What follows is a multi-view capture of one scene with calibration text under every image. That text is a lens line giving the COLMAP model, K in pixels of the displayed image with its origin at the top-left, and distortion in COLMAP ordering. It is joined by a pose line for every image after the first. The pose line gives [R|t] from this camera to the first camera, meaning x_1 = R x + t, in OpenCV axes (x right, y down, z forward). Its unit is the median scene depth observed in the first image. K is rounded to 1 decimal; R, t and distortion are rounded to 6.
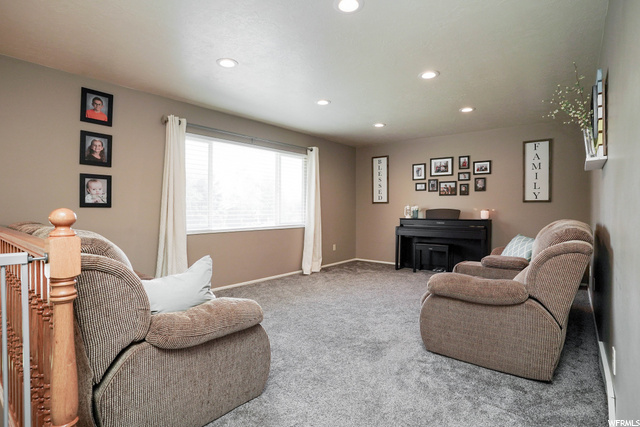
lens RADIAL K [[318.8, 0, 318.4], [0, 318.8, 210.1], [0, 0, 1]] dist [-0.077799, 0.034200]
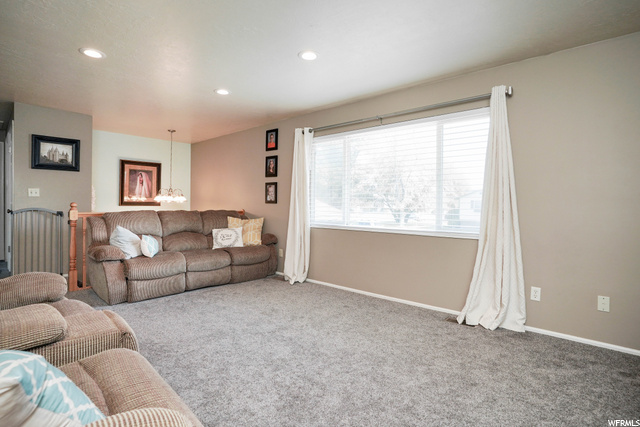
lens RADIAL K [[318.8, 0, 318.4], [0, 318.8, 210.1], [0, 0, 1]] dist [-0.077799, 0.034200]
pose [[-0.037795, 0.016595, -0.999148, 0.898040], [-0.014365, 0.999750, 0.017148, -0.005619], [0.999182, 0.015001, -0.037547, 1.303301]]
